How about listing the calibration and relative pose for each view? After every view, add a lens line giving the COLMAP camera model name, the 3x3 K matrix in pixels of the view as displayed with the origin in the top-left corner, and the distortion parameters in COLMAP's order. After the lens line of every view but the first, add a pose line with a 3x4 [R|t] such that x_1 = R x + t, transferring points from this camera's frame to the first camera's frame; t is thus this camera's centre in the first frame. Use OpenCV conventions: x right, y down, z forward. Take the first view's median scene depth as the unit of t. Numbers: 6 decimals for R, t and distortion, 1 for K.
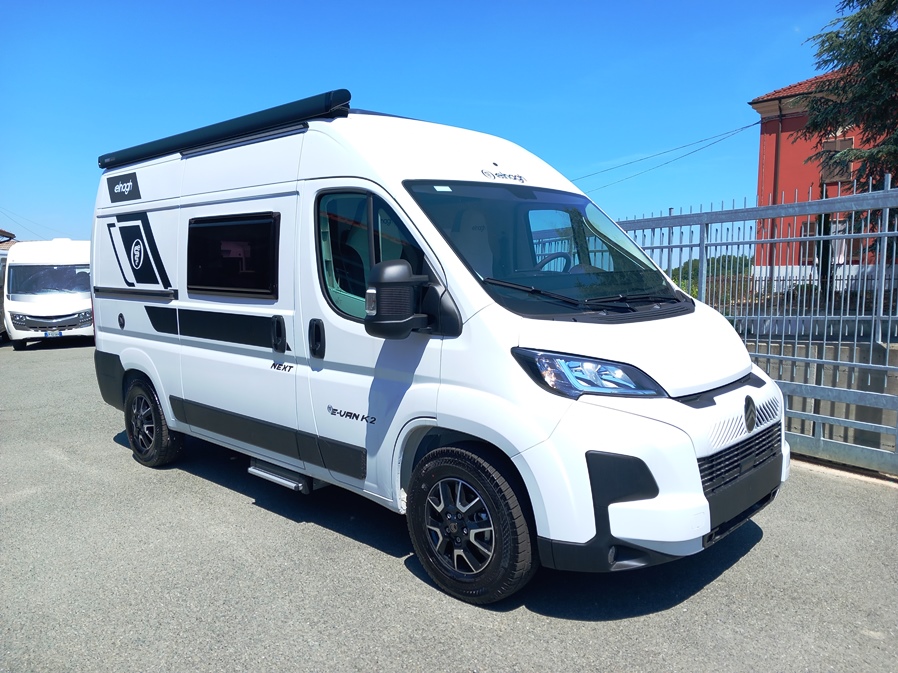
lens RADIAL K [[714.5, 0, 449.0], [0, 714.5, 336.5], [0, 0, 1]] dist [0.051612, 0.002791]
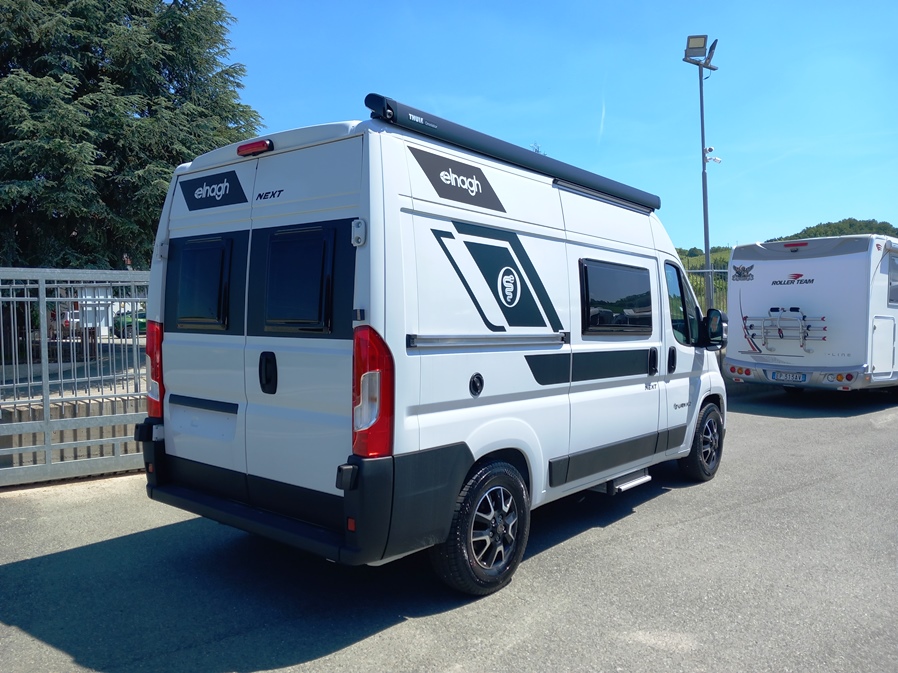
lens RADIAL K [[704.9, 0, 449.0], [0, 704.9, 336.5], [0, 0, 1]] dist [0.165664, 0.000453]
pose [[-0.108762, -0.016354, 0.993933, -1.157663], [0.087879, 0.995792, 0.026000, -0.089486], [-0.990176, 0.090174, -0.106867, 1.160272]]
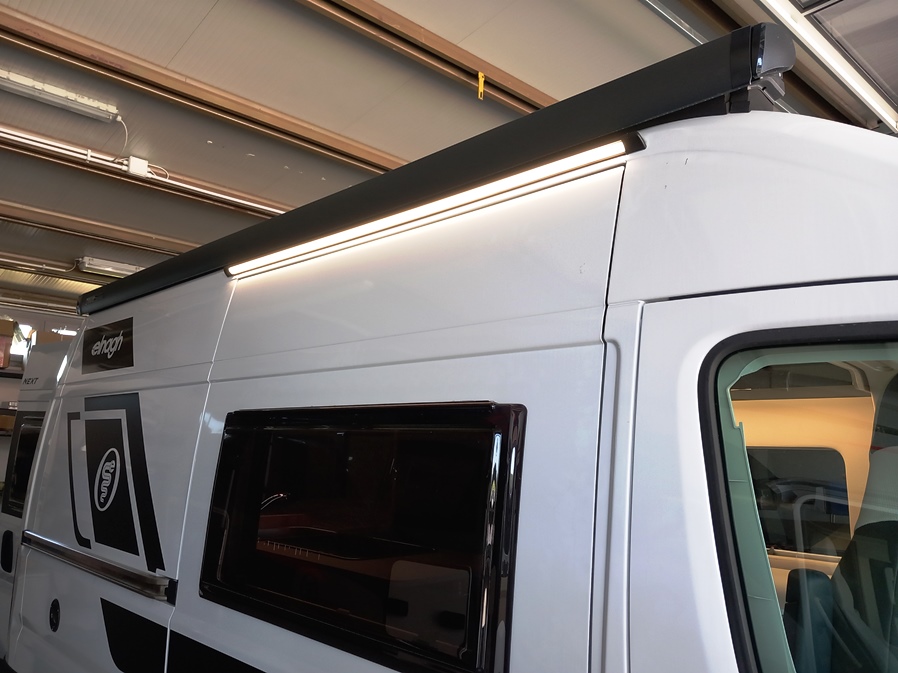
lens RADIAL K [[714.5, 0, 449.0], [0, 714.5, 336.5], [0, 0, 1]] dist [0.051612, 0.002791]
pose [[0.999132, 0.031550, -0.027183, -0.198478], [-0.037368, 0.967339, -0.250718, -0.095288], [0.018385, 0.251516, 0.967678, 0.524114]]
